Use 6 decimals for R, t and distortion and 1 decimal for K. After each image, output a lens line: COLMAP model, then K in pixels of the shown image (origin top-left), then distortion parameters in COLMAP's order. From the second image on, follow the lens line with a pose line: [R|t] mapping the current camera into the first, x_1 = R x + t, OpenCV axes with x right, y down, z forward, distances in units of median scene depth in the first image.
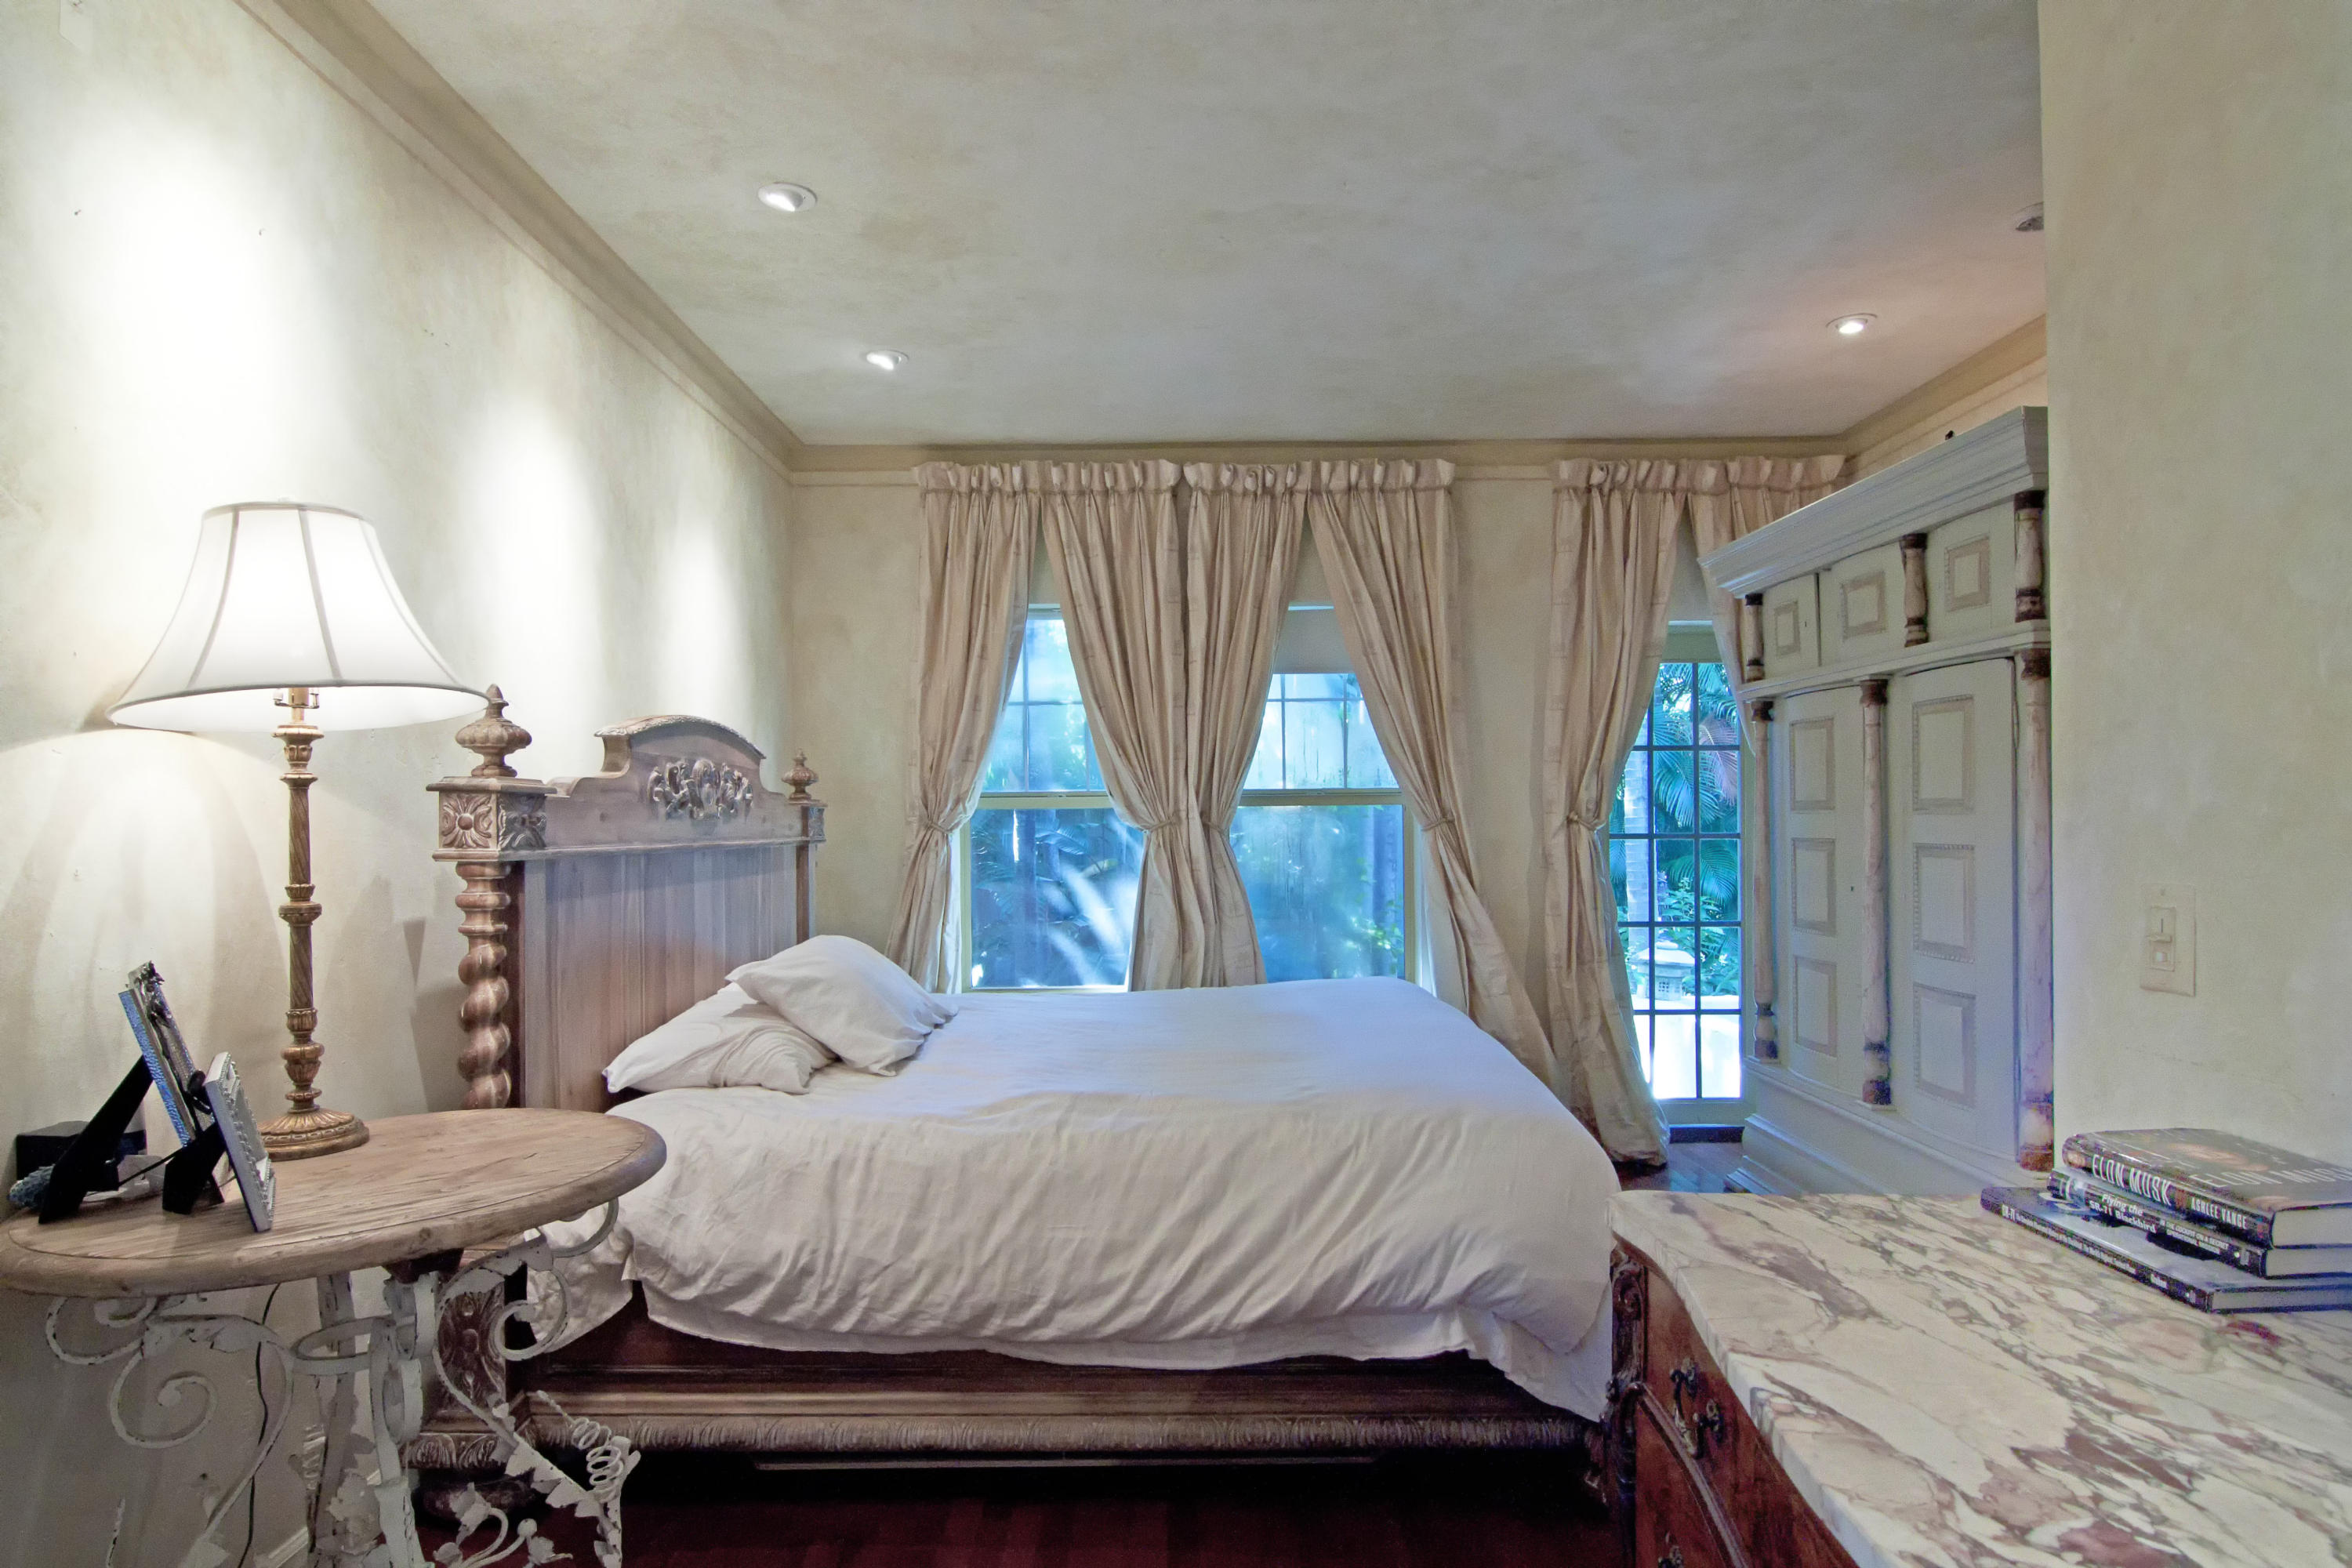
lens RADIAL K [[1222.7, 0, 1180.7], [0, 1222.7, 791.5], [0, 0, 1]] dist [-0.003206, -0.013388]
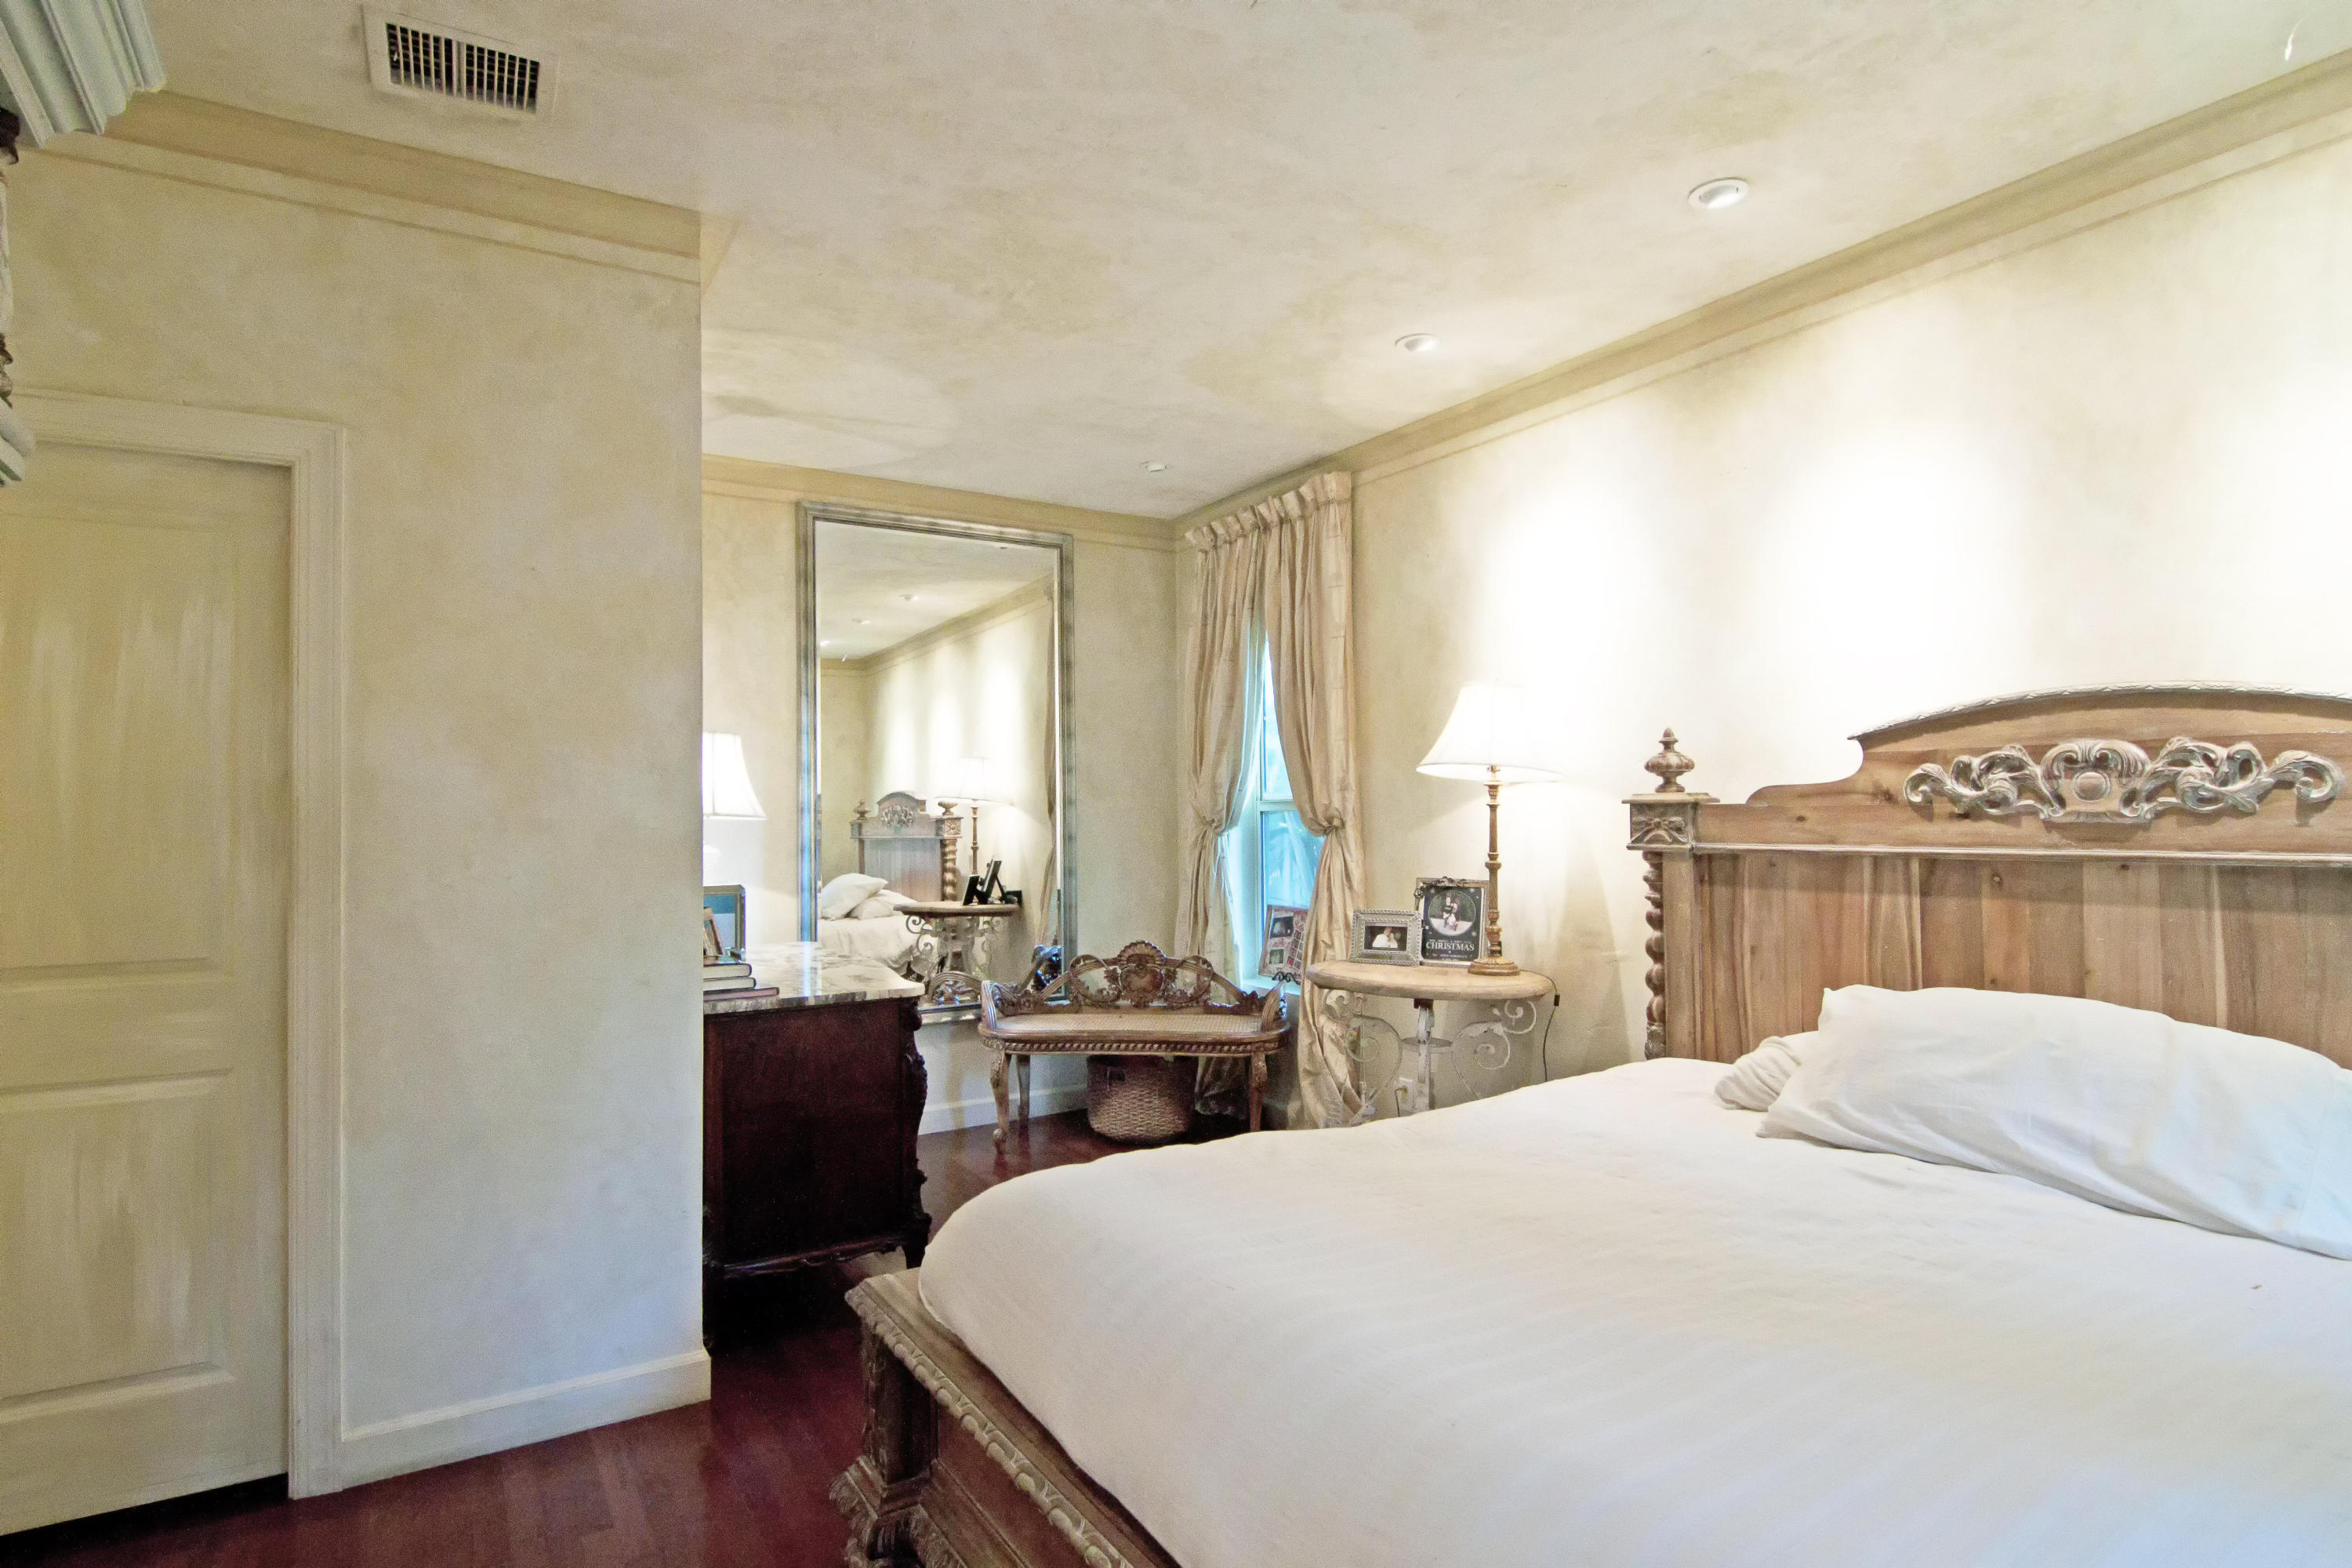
lens RADIAL K [[1187.9, 0, 1172.2], [0, 1187.9, 784.7], [0, 0, 1]] dist [-0.008418, -0.009082]
pose [[-0.847179, 0.012220, -0.531167, 0.675125], [0.037001, 0.998665, -0.036038, 0.006964], [0.530018, -0.050185, -0.846500, 1.865467]]
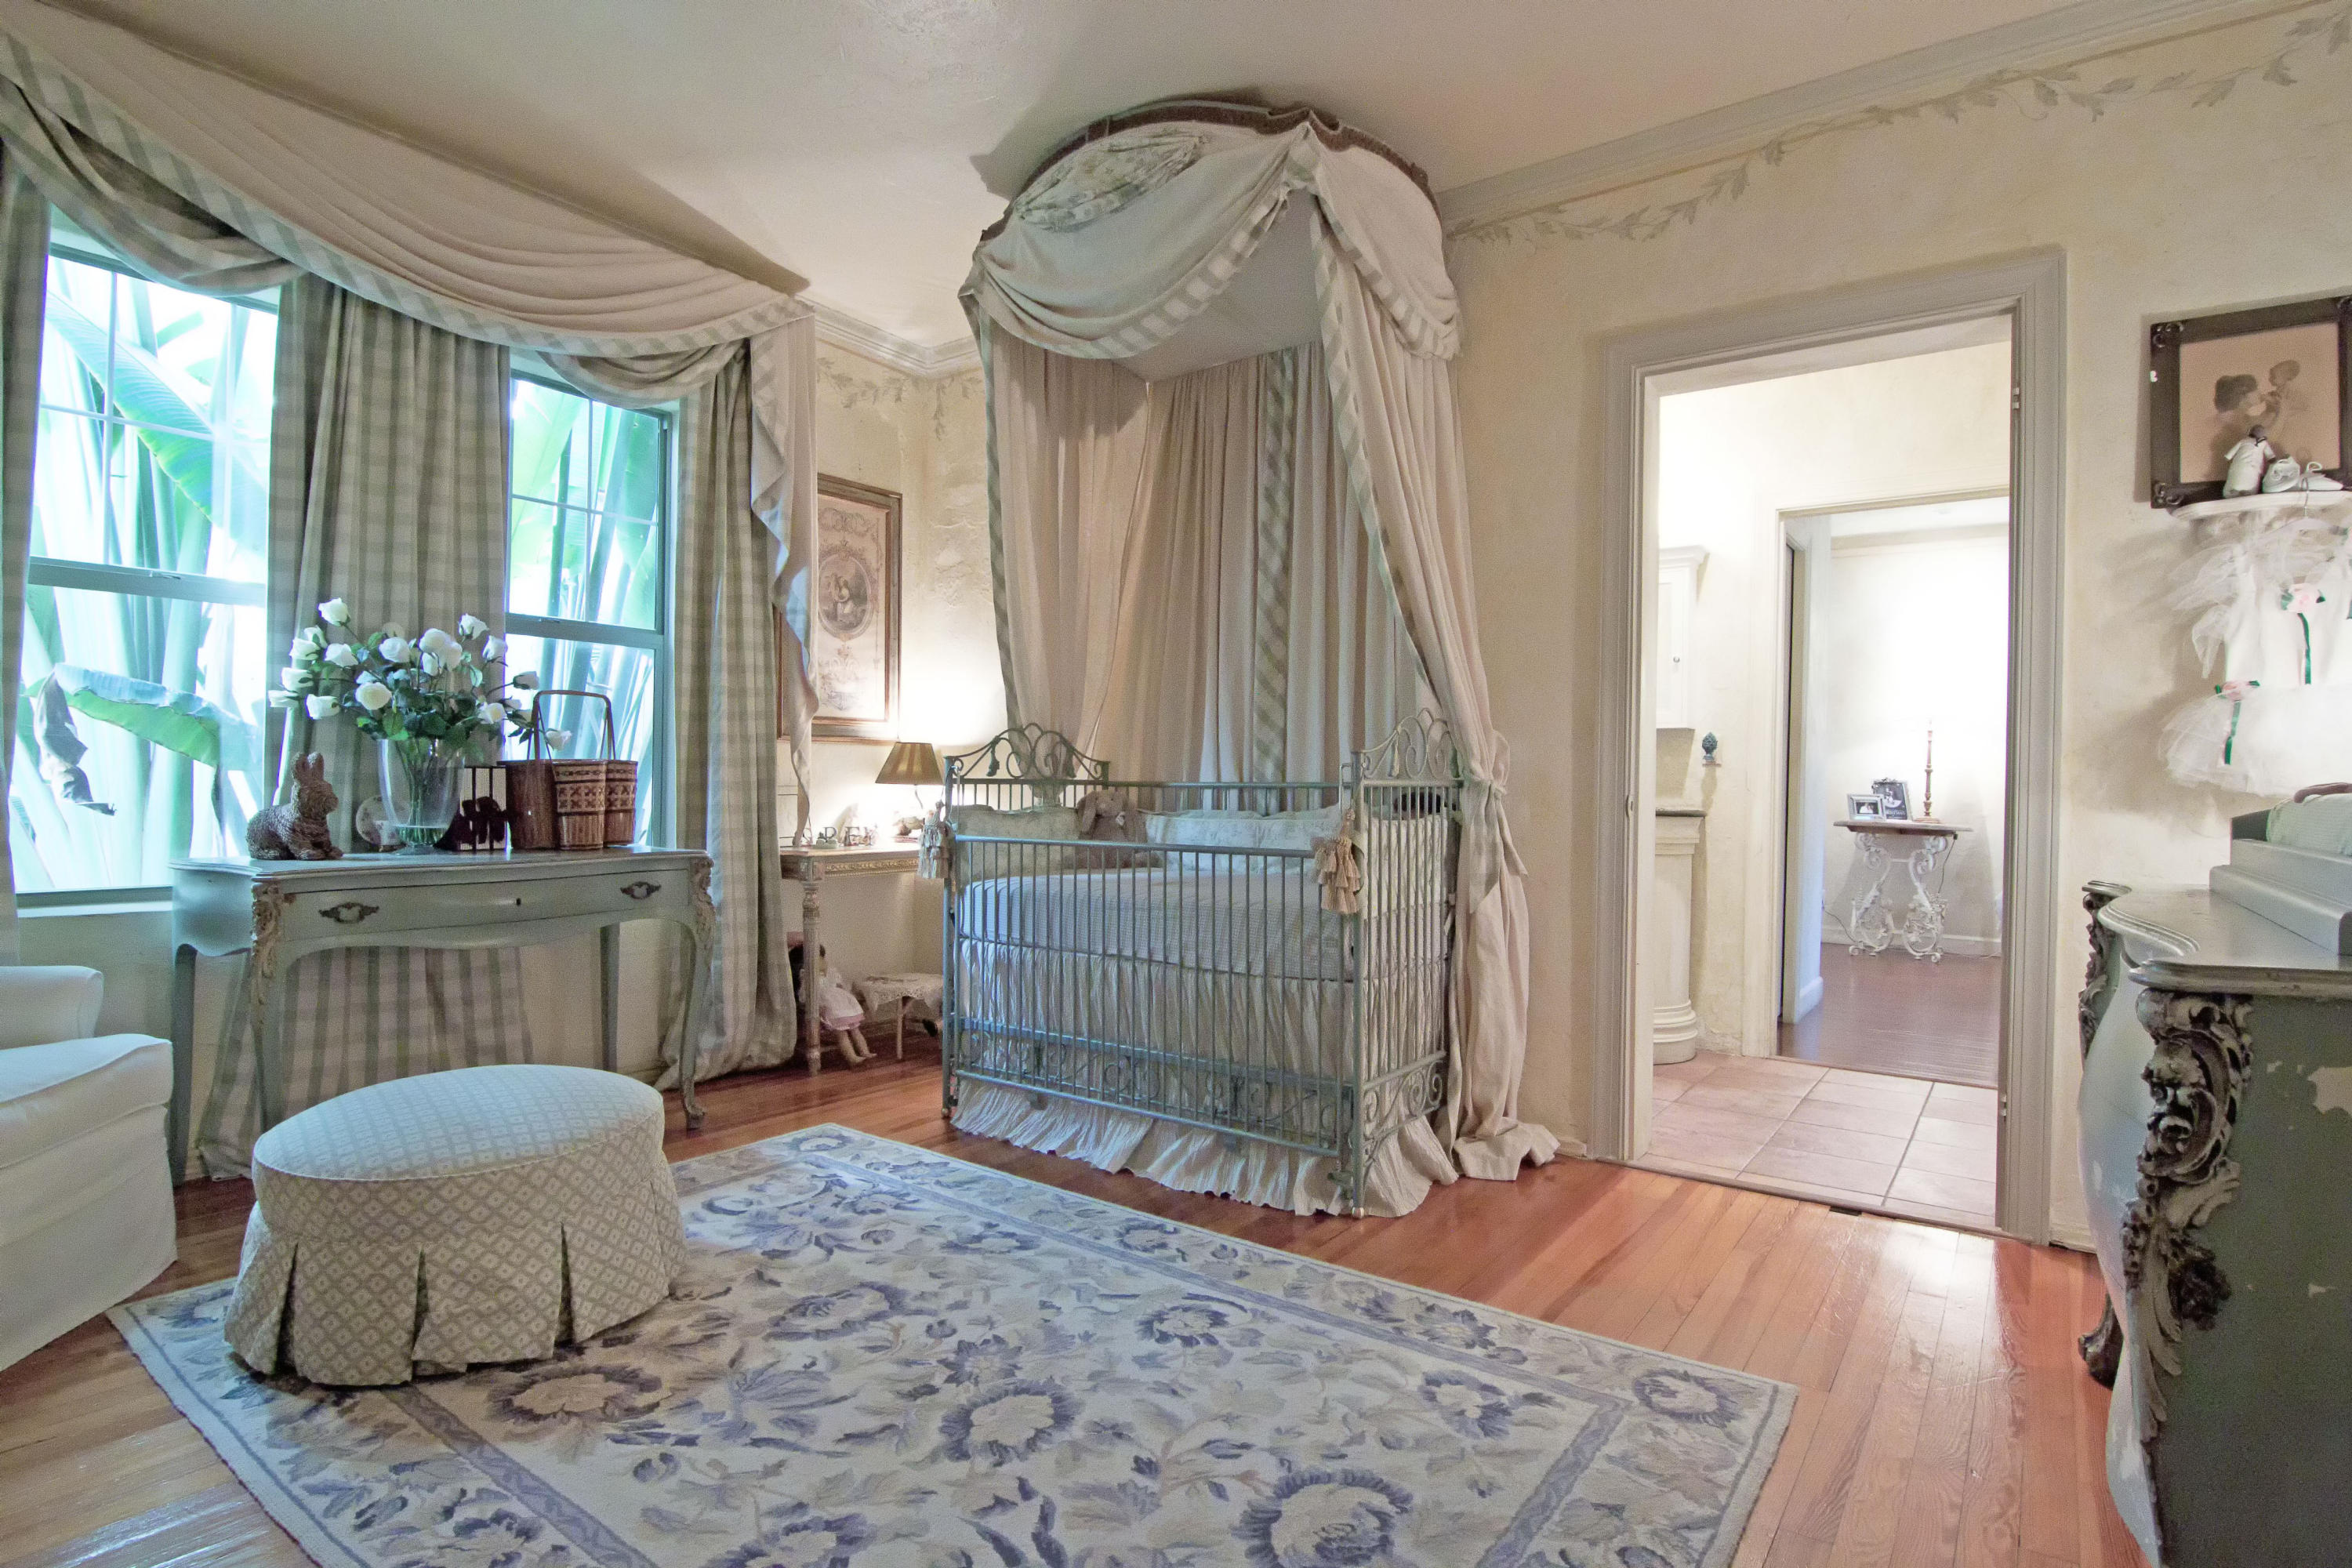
lens RADIAL K [[1187.9, 0, 1172.2], [0, 1187.9, 784.7], [0, 0, 1]] dist [-0.008418, -0.009082]
pose [[-0.598861, 0.002557, -0.800849, 3.241714], [0.006418, 0.999978, -0.001606, 0.103307], [0.800828, -0.006102, -0.598864, 1.013900]]
